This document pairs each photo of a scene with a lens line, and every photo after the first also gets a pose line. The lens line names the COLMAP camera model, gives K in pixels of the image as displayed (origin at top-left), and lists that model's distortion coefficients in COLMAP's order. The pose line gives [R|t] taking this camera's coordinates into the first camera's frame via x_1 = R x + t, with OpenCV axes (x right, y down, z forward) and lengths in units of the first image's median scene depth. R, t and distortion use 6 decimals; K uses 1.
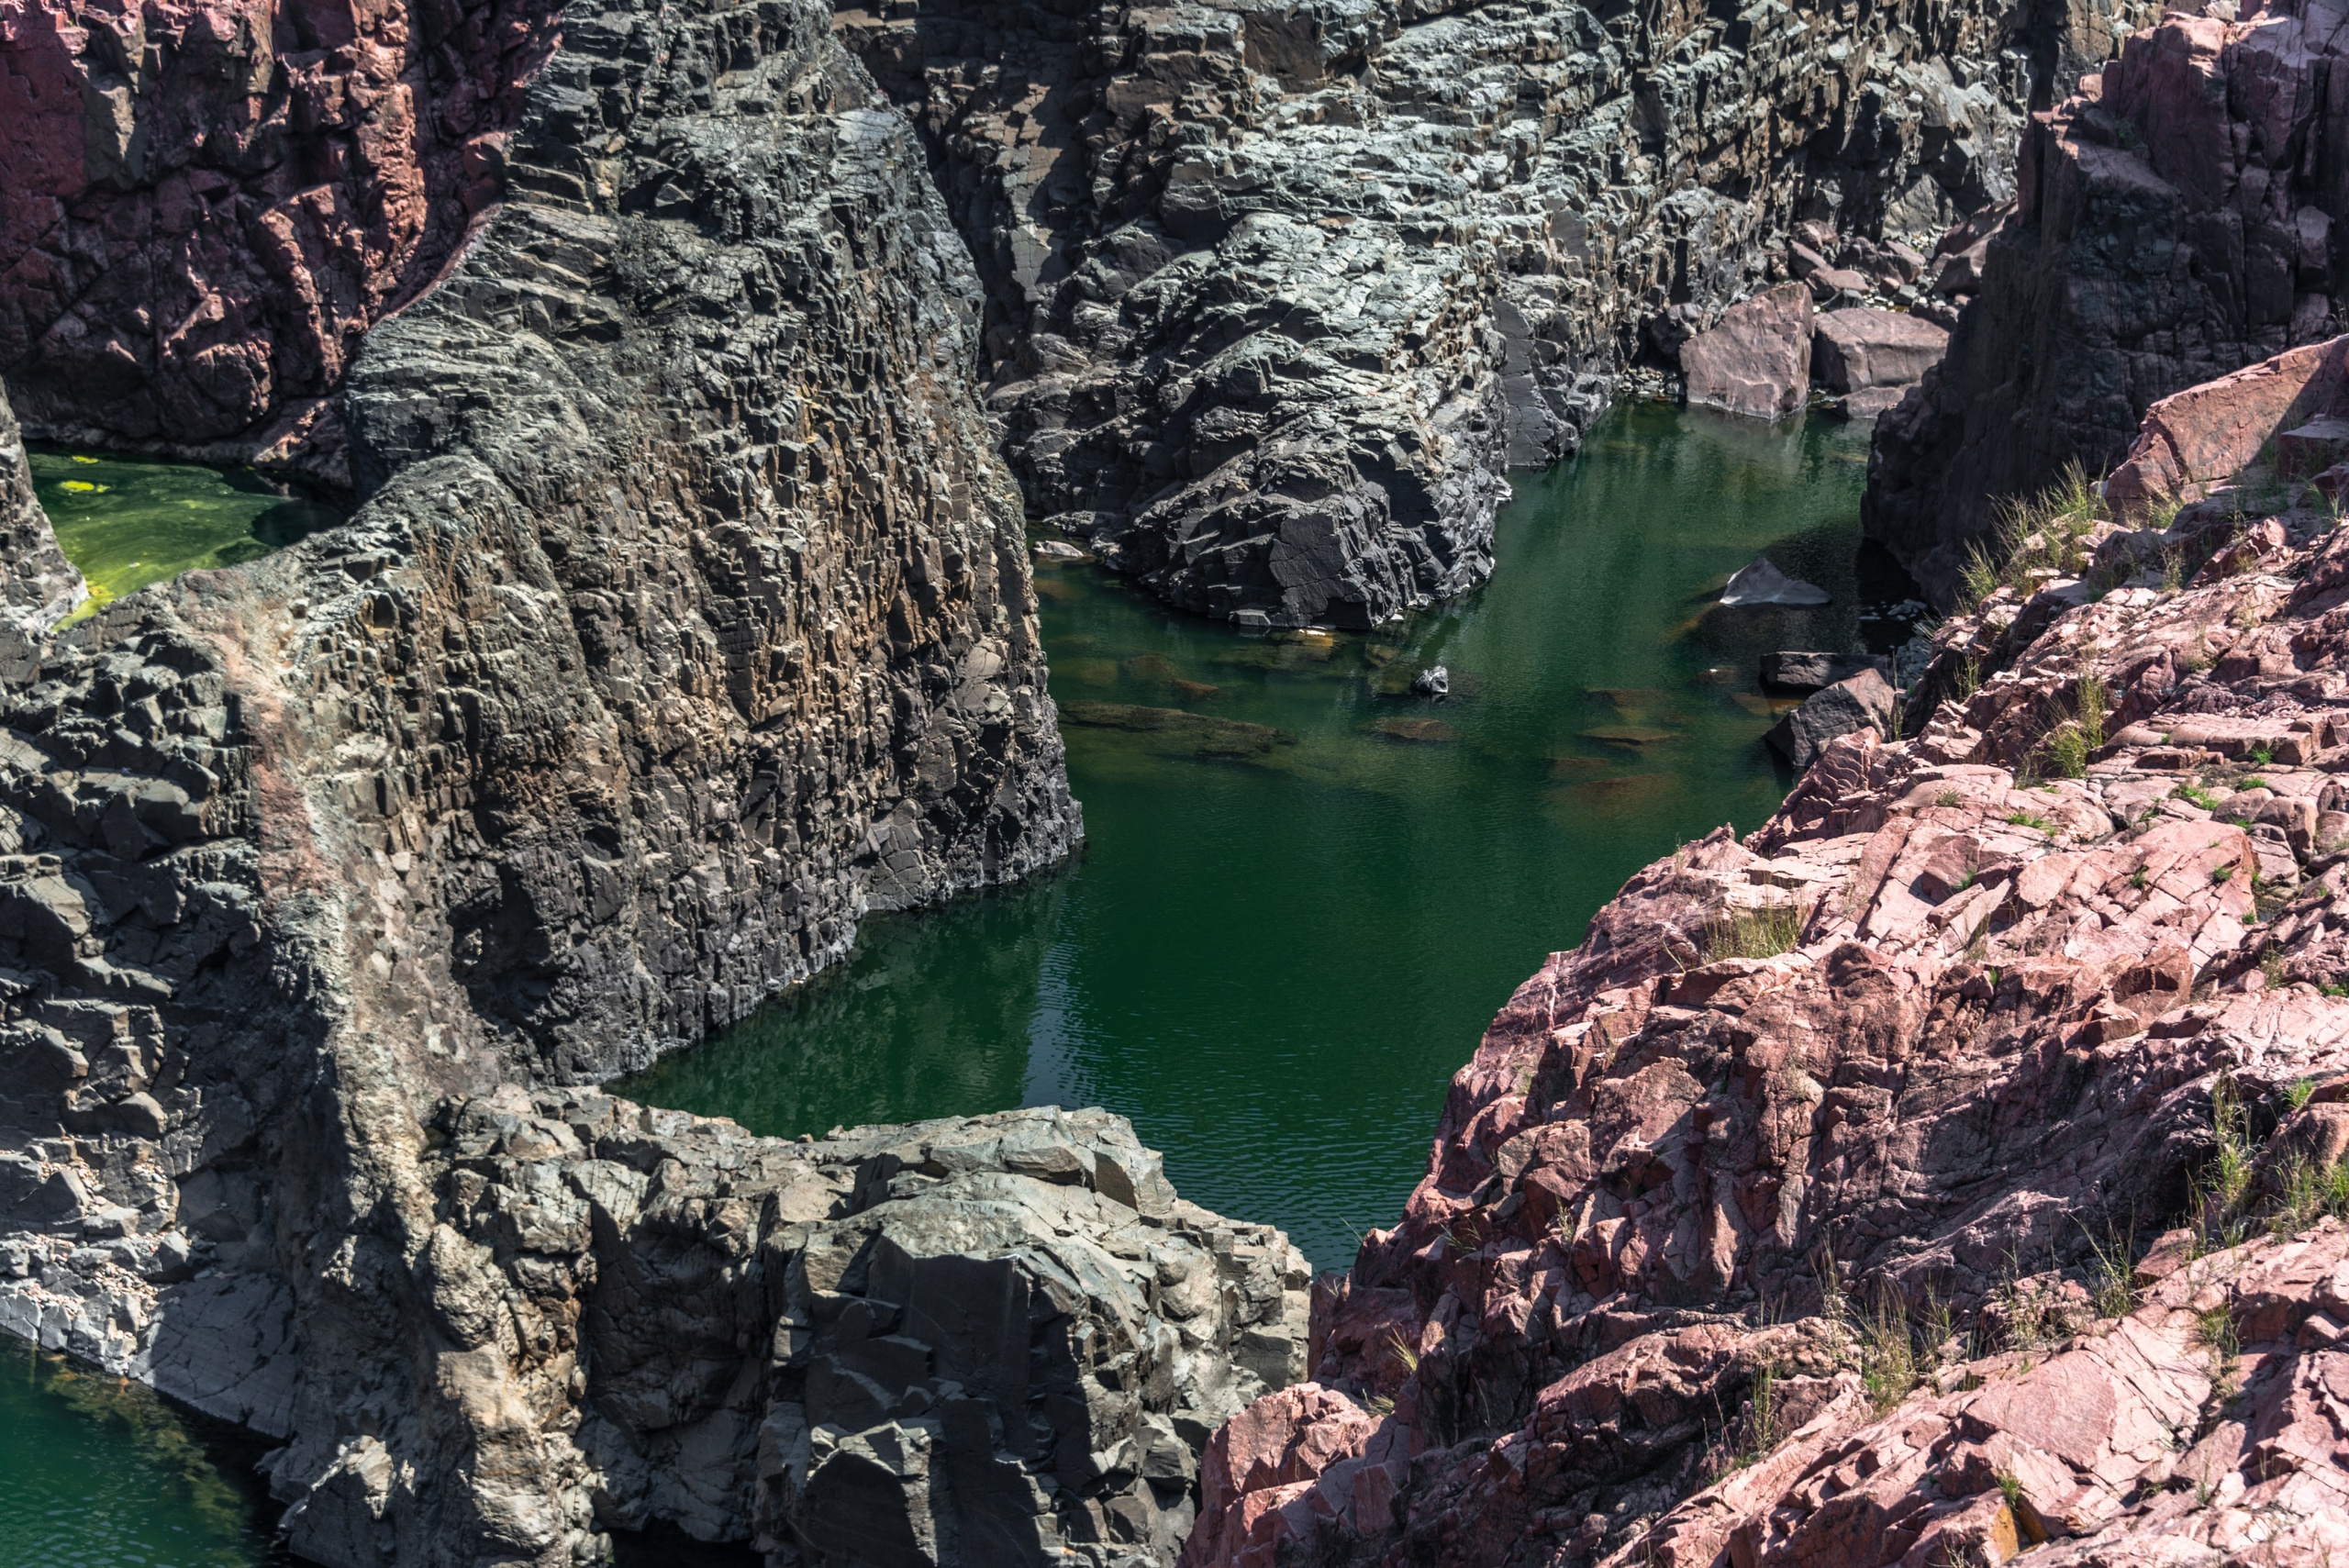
lens RADIAL K [[4816.6, 0, 1175.1], [0, 4816.6, 787.8], [0, 0, 1]] dist [-0.070916, 0.000000]
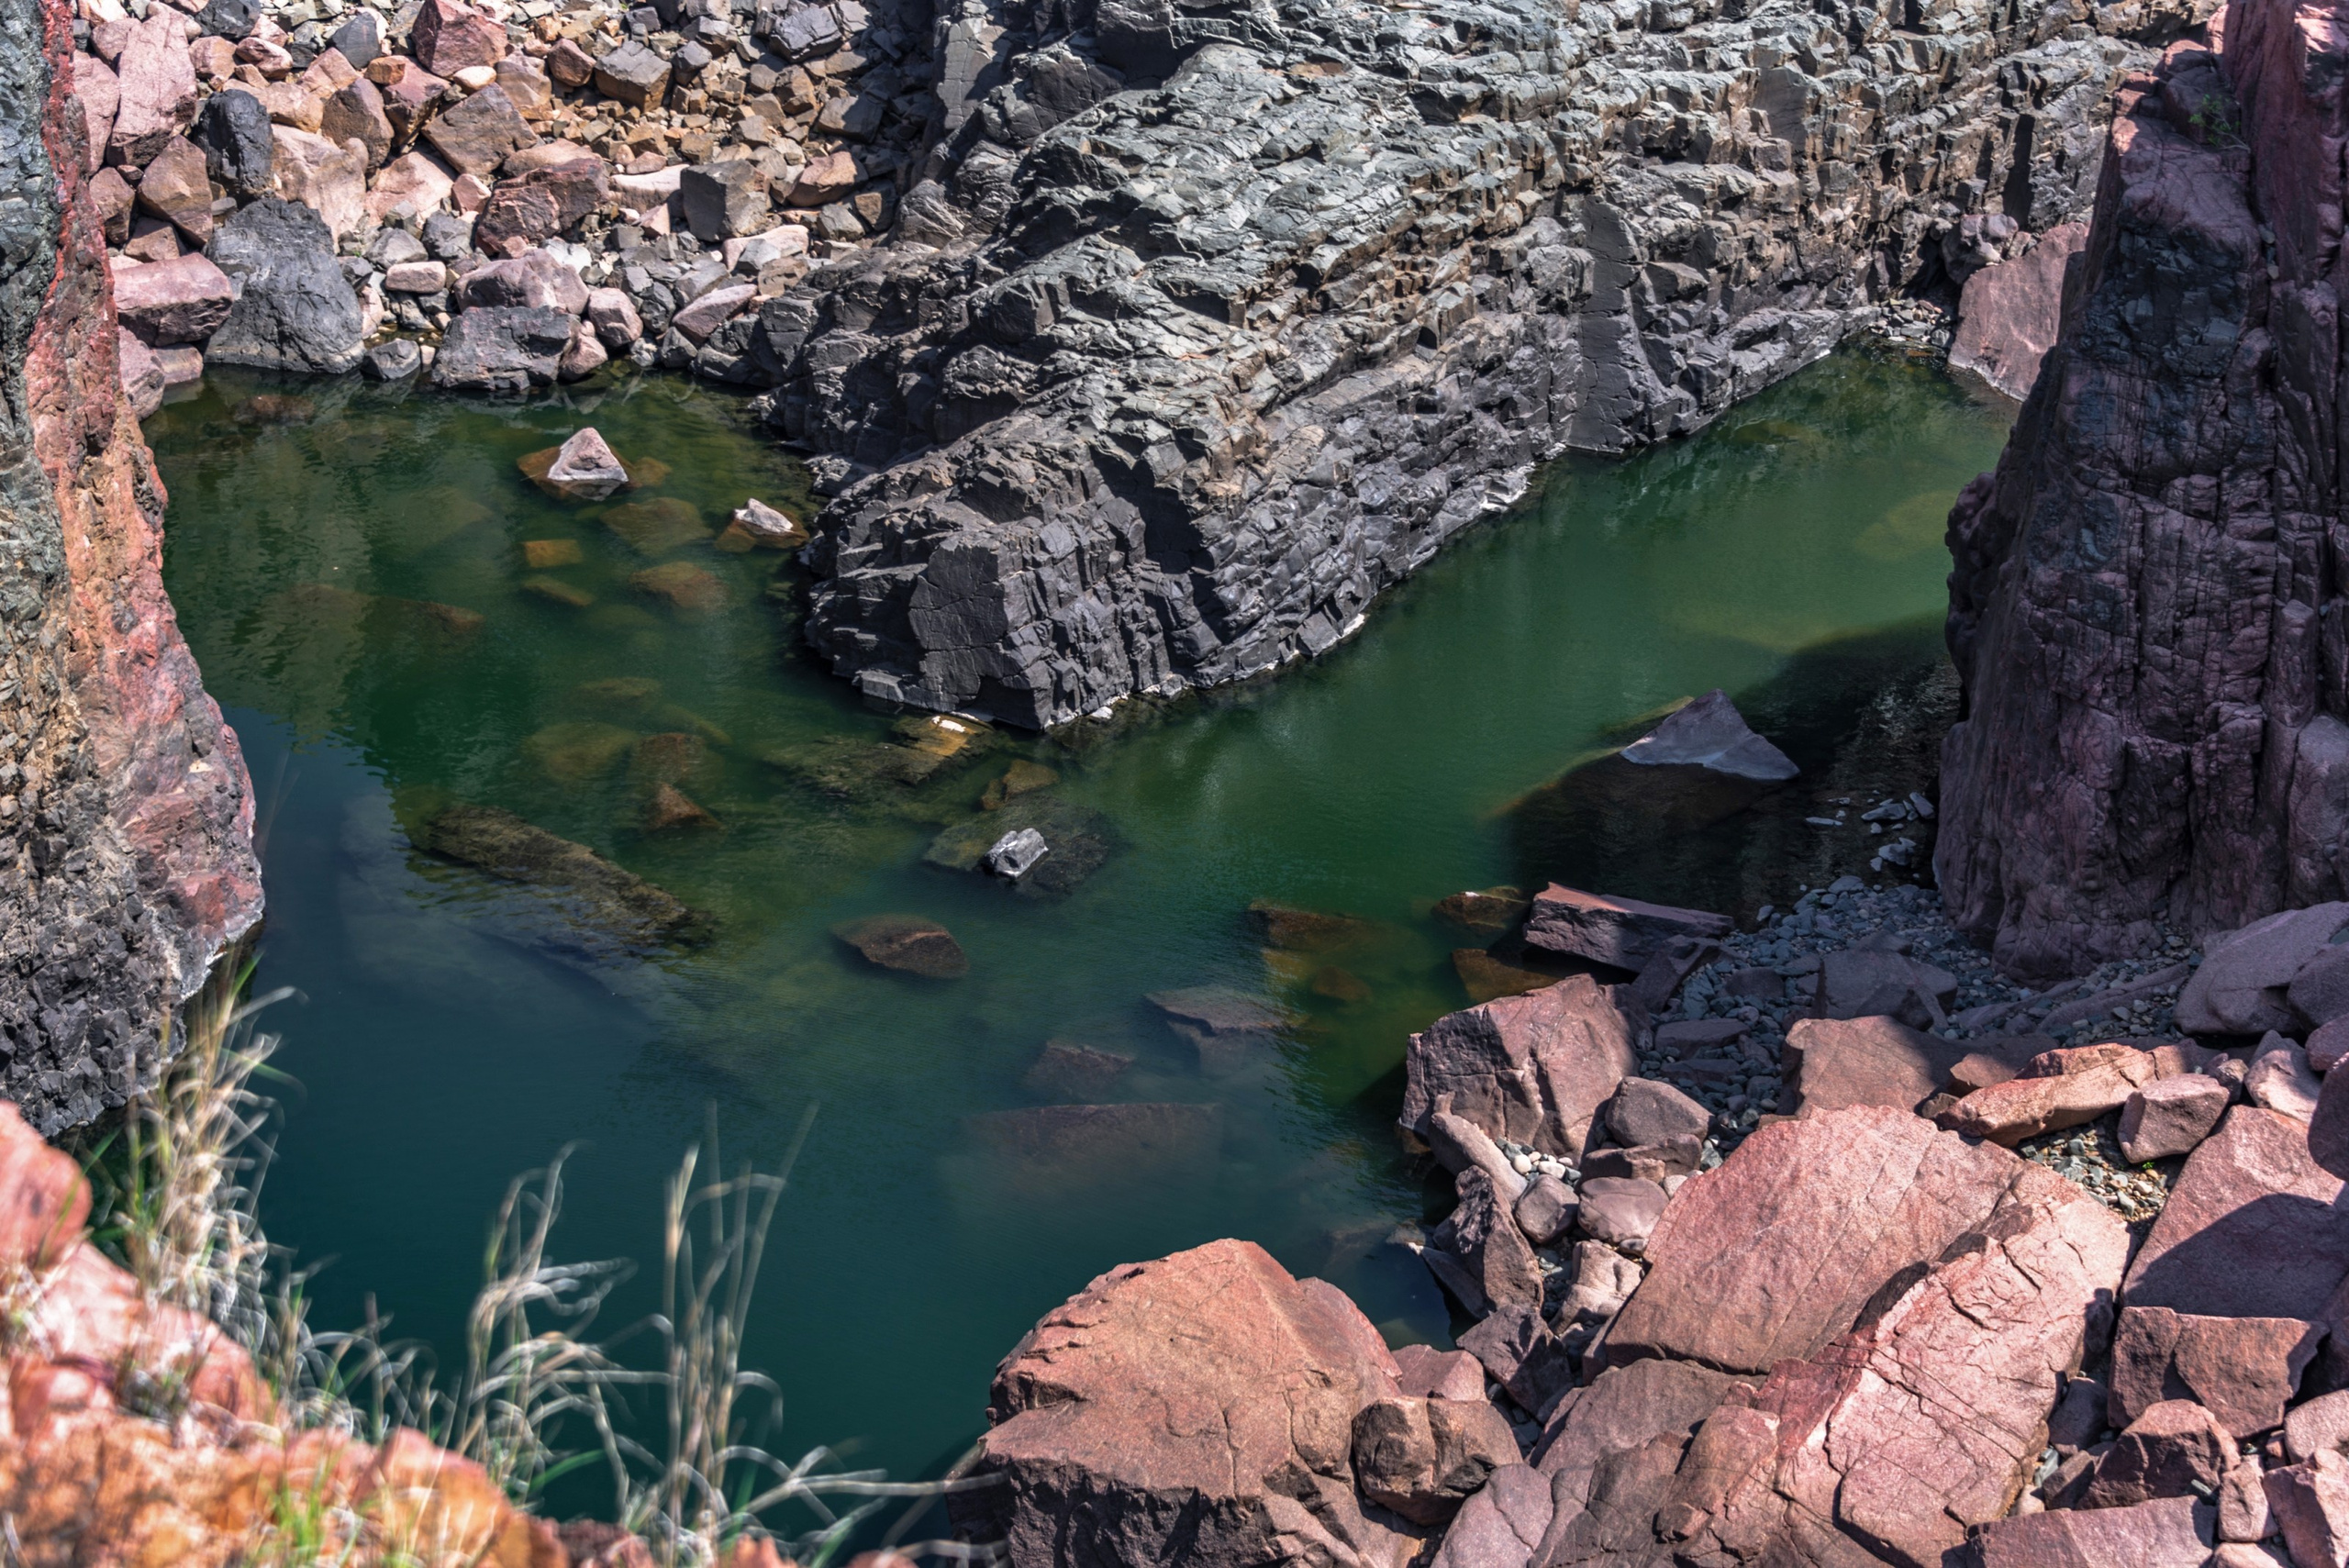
lens RADIAL K [[4483.2, 0, 1174.8], [0, 4483.2, 783.5], [0, 0, 1]] dist [-0.050593, 0.000000]
pose [[0.938926, 0.156779, -0.306331, 0.231915], [-0.121642, 0.983927, 0.130730, -0.101595], [0.321903, -0.085483, 0.942906, 0.396228]]
